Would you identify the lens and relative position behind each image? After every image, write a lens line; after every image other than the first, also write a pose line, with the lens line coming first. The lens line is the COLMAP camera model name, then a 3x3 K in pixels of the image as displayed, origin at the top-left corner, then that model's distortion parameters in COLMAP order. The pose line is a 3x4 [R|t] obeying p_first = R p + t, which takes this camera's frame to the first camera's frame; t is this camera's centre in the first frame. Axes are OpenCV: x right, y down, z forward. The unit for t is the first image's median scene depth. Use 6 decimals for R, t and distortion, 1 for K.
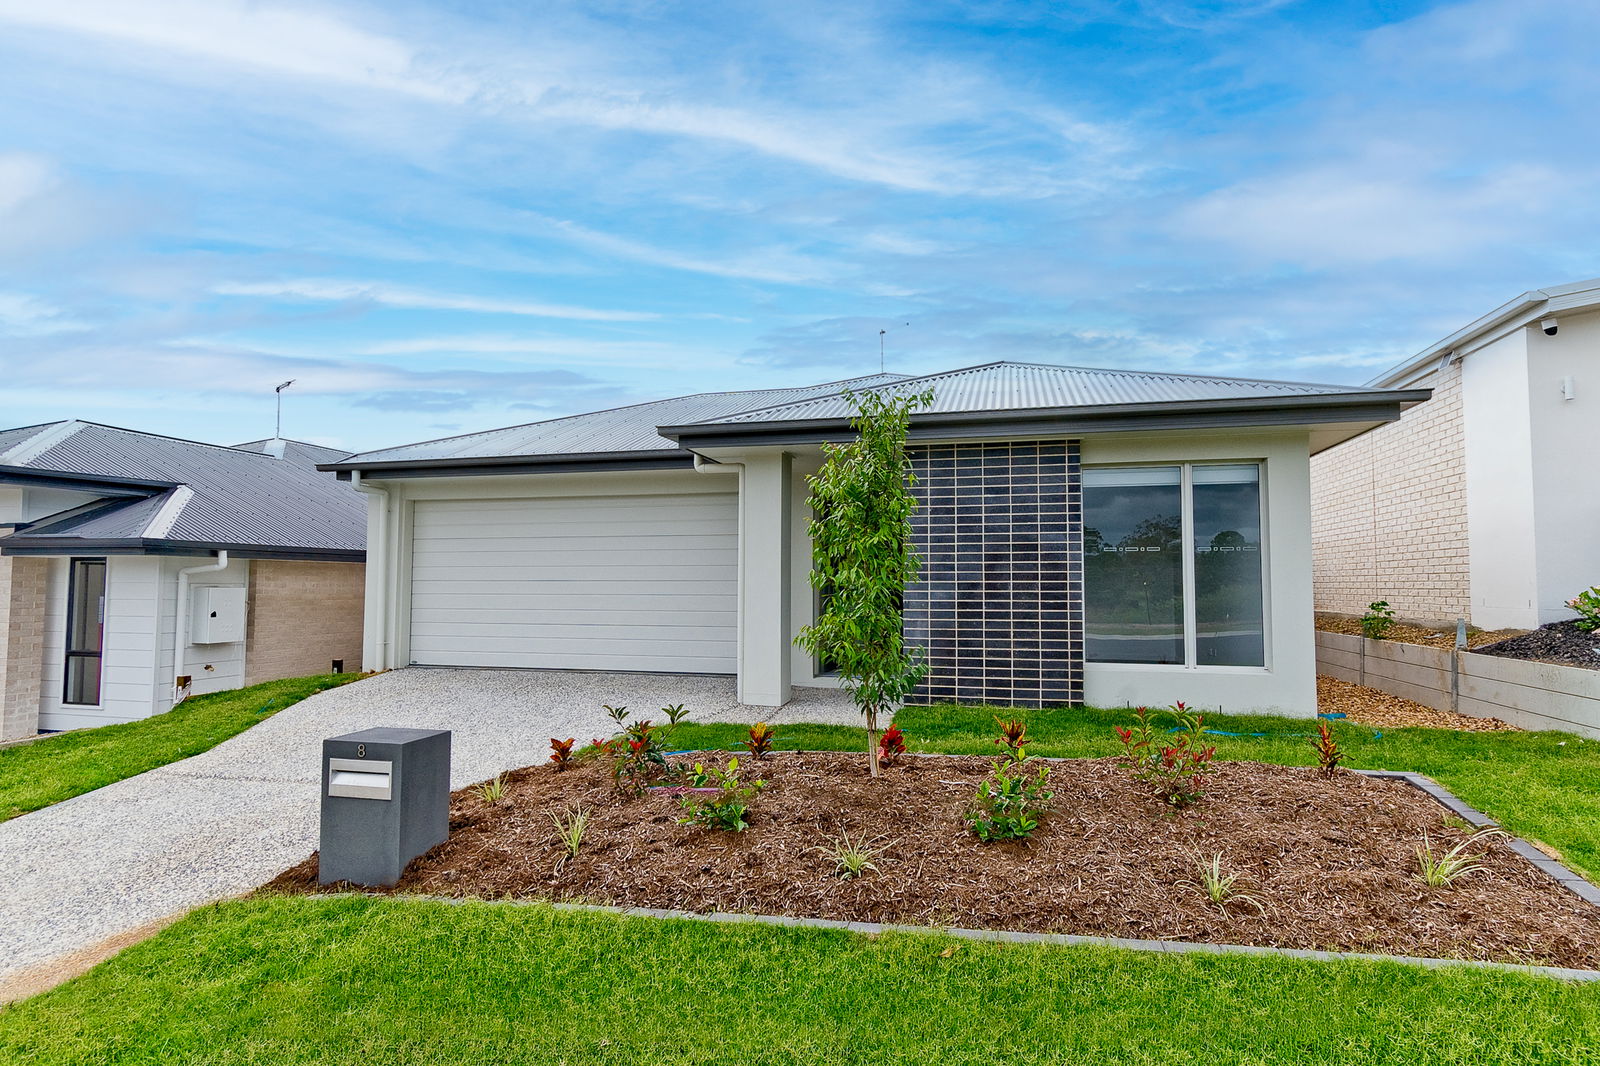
lens RADIAL K [[737.6, 0, 802.2], [0, 737.6, 543.9], [0, 0, 1]] dist [0.006366, -0.001766]
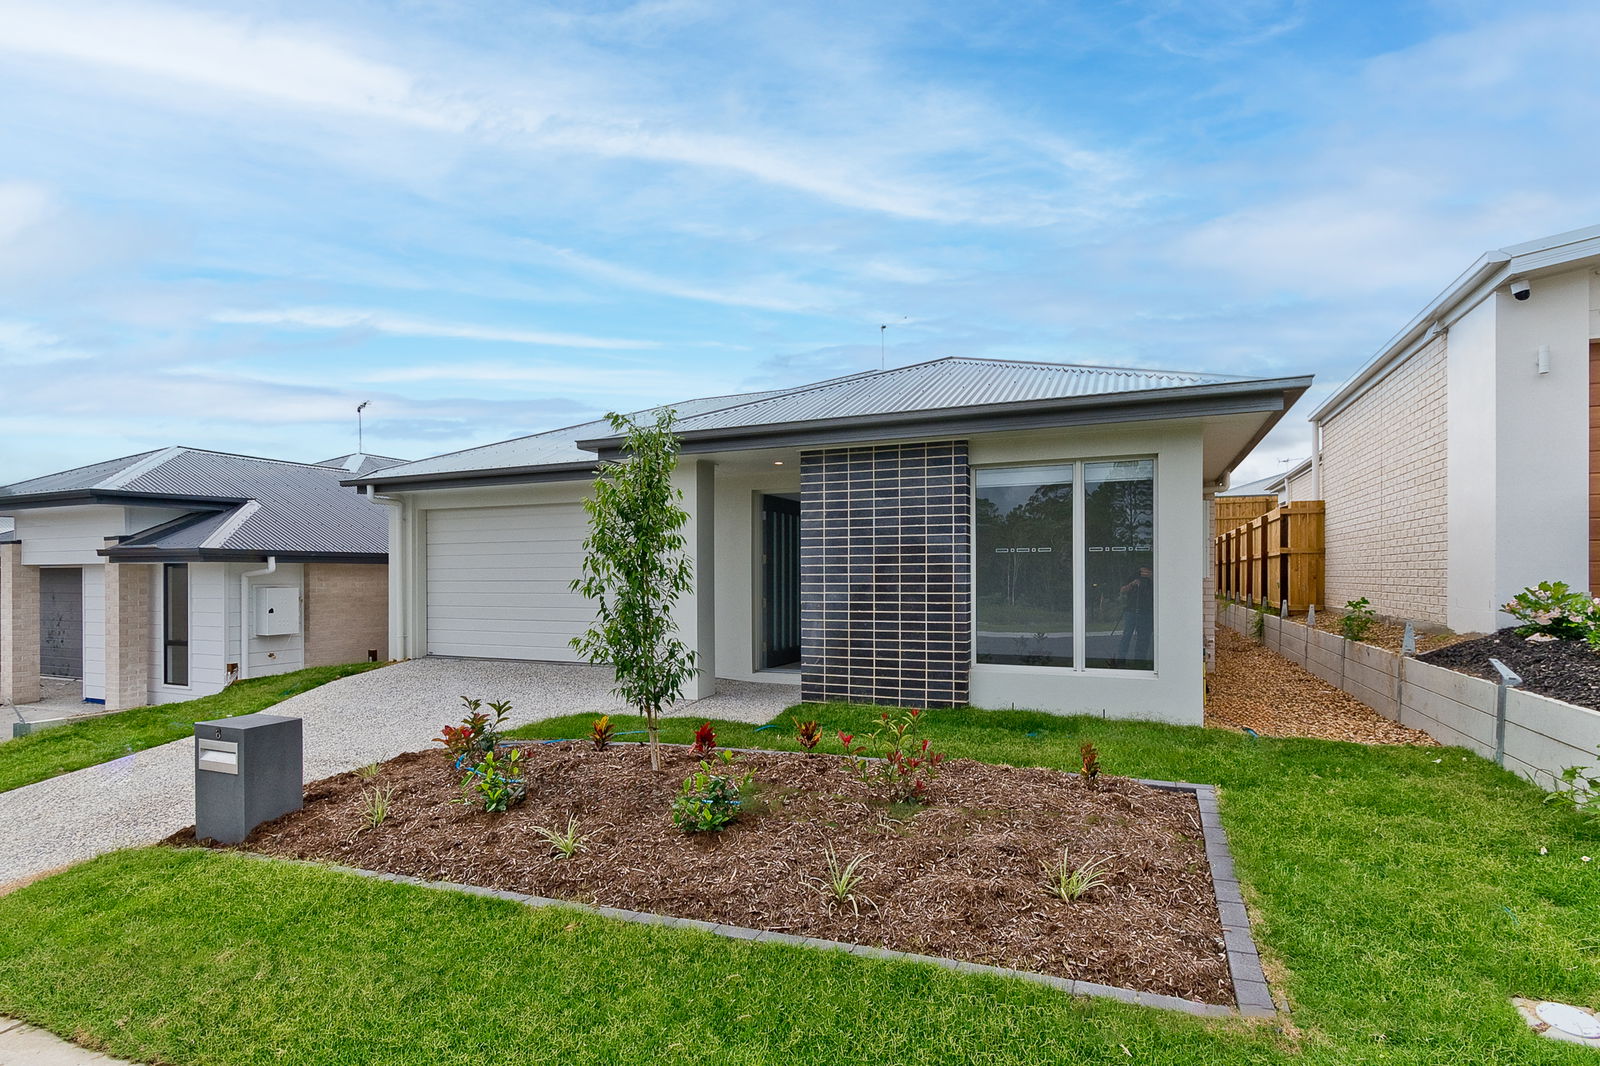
lens RADIAL K [[730.5, 0, 799.7], [0, 730.5, 564.5], [0, 0, 1]] dist [0.004483, 0.000079]
pose [[0.986553, -0.008466, -0.163224, 0.304906], [0.015374, 0.999037, 0.041102, -0.017761], [0.162719, -0.043059, 0.985733, -0.009814]]
